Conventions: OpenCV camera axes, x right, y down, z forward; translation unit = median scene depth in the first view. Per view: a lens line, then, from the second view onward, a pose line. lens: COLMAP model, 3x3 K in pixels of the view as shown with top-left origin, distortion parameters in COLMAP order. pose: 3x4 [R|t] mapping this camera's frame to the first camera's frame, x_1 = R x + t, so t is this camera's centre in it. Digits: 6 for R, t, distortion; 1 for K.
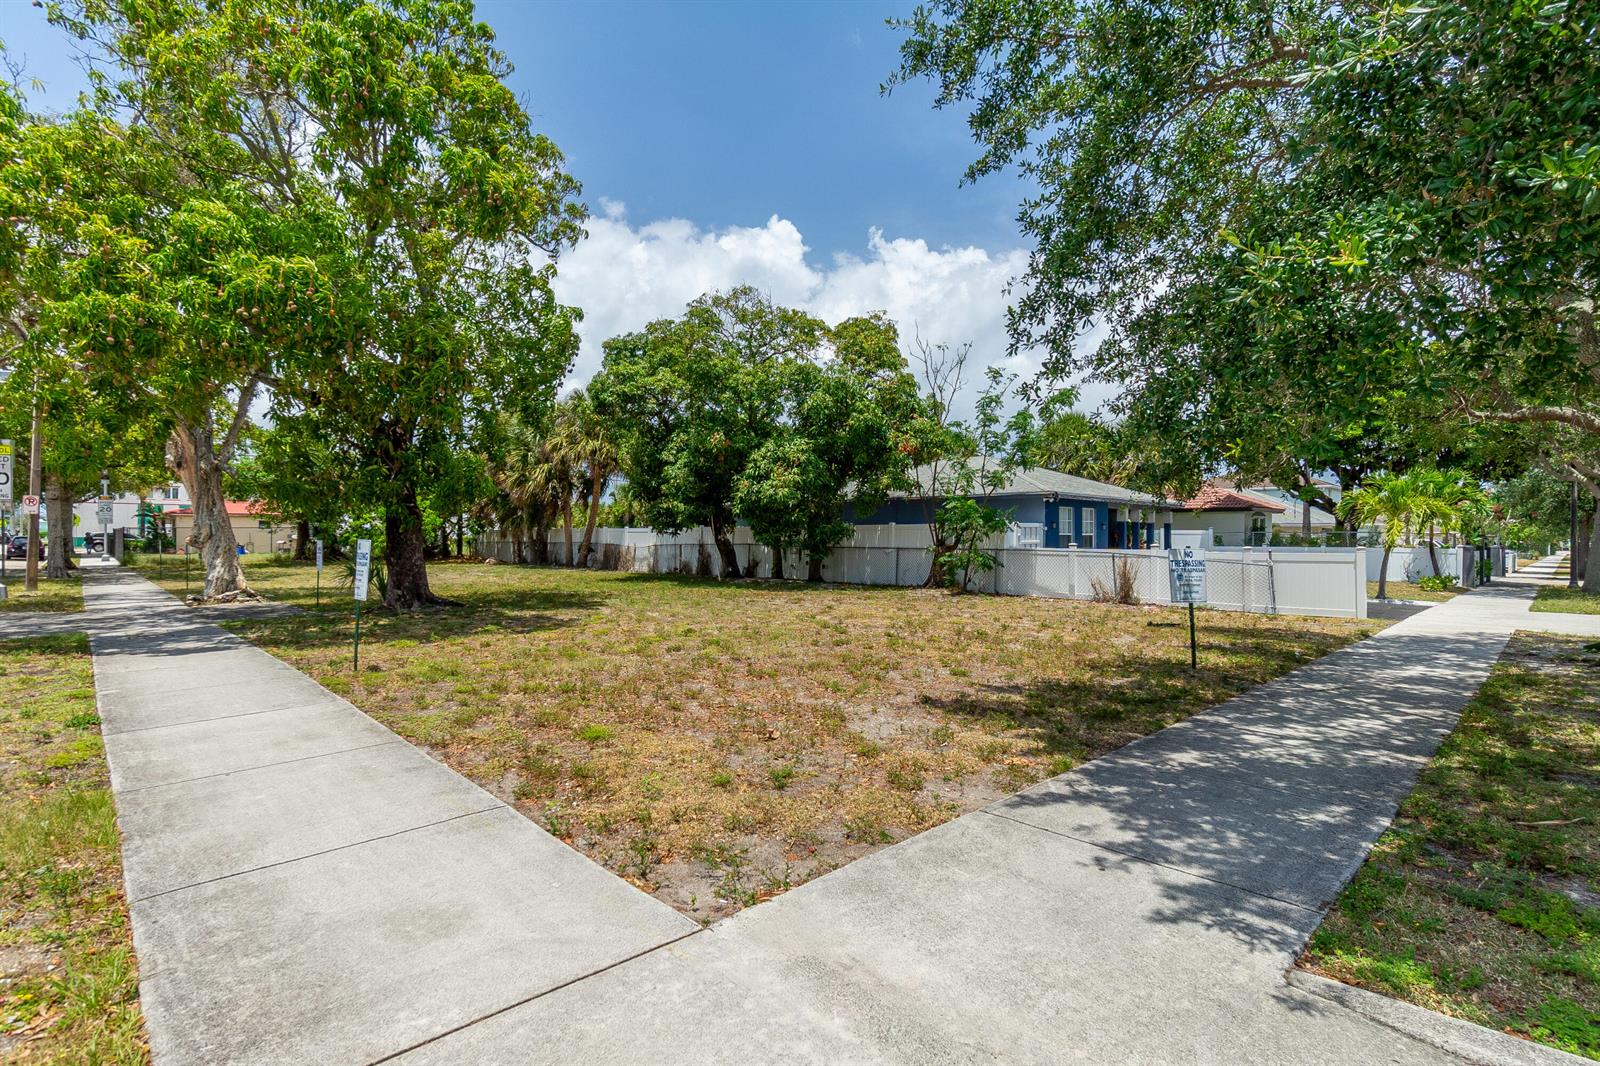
lens RADIAL K [[731.4, 0, 803.4], [0, 731.4, 539.8], [0, 0, 1]] dist [0.000851, 0.000034]
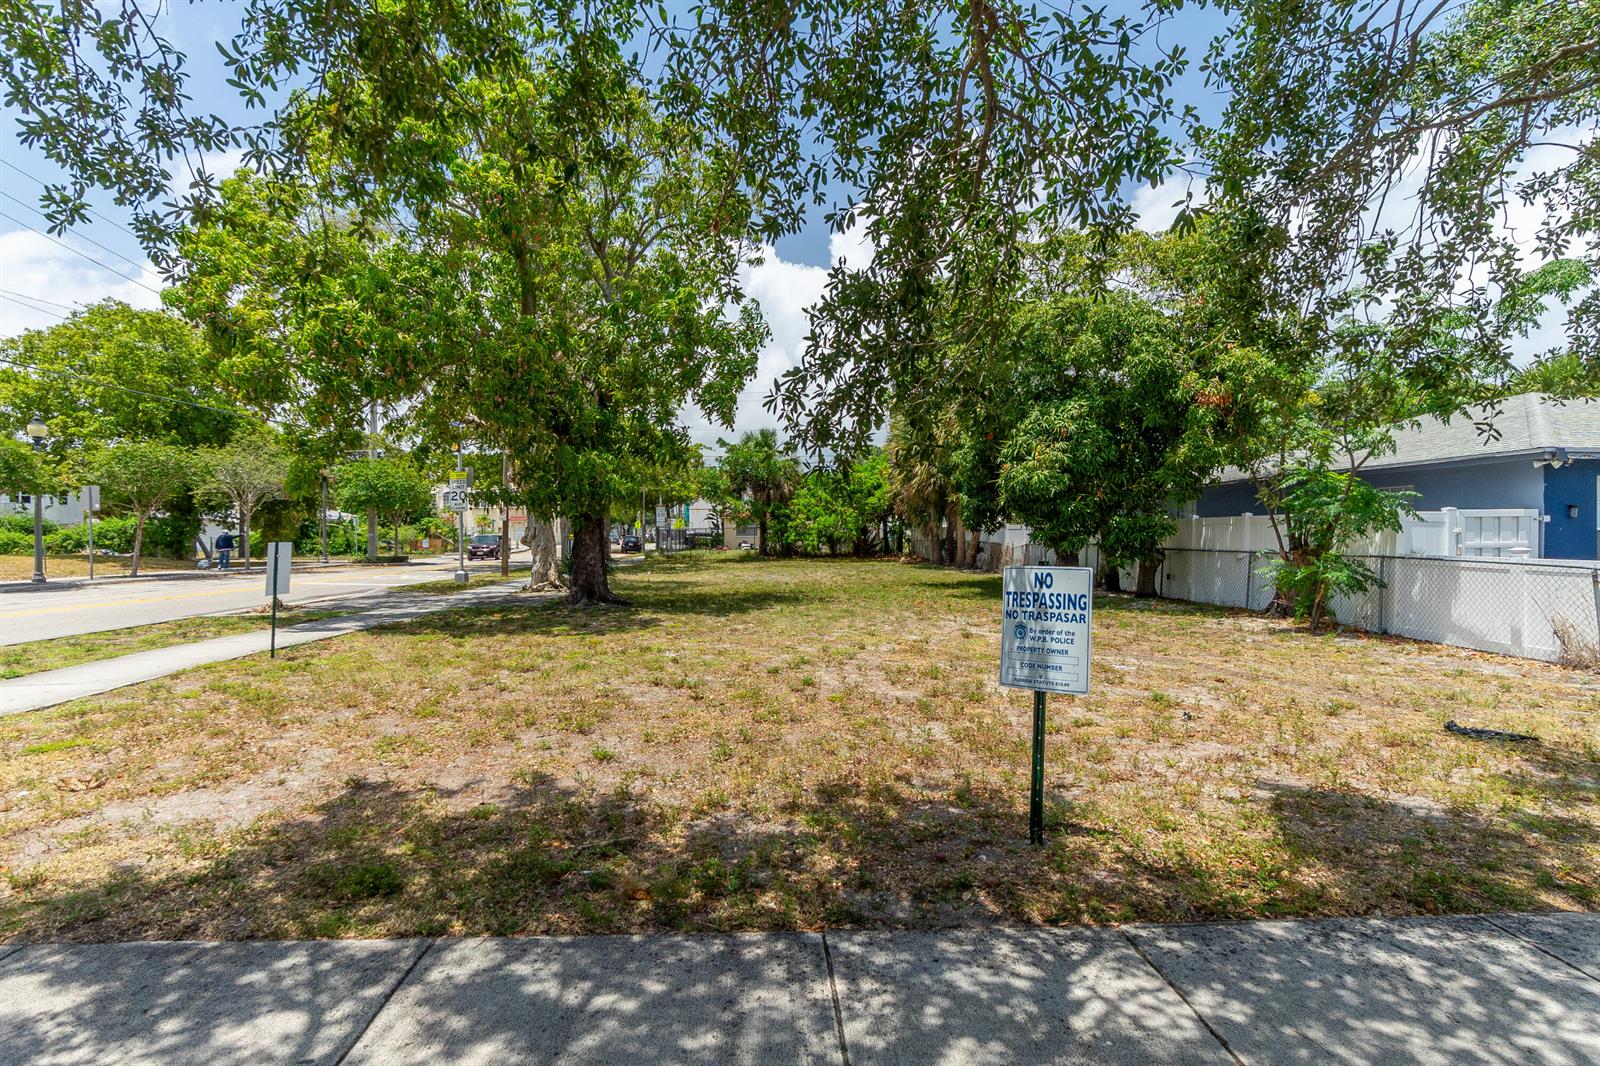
lens RADIAL K [[790.4, 0, 797.6], [0, 790.4, 533.8], [0, 0, 1]] dist [0.003865, 0.000257]
pose [[0.771973, -0.004665, -0.635638, 0.294945], [0.001706, 0.999985, -0.005267, -0.002184], [0.635653, 0.002981, 0.771969, 0.223095]]
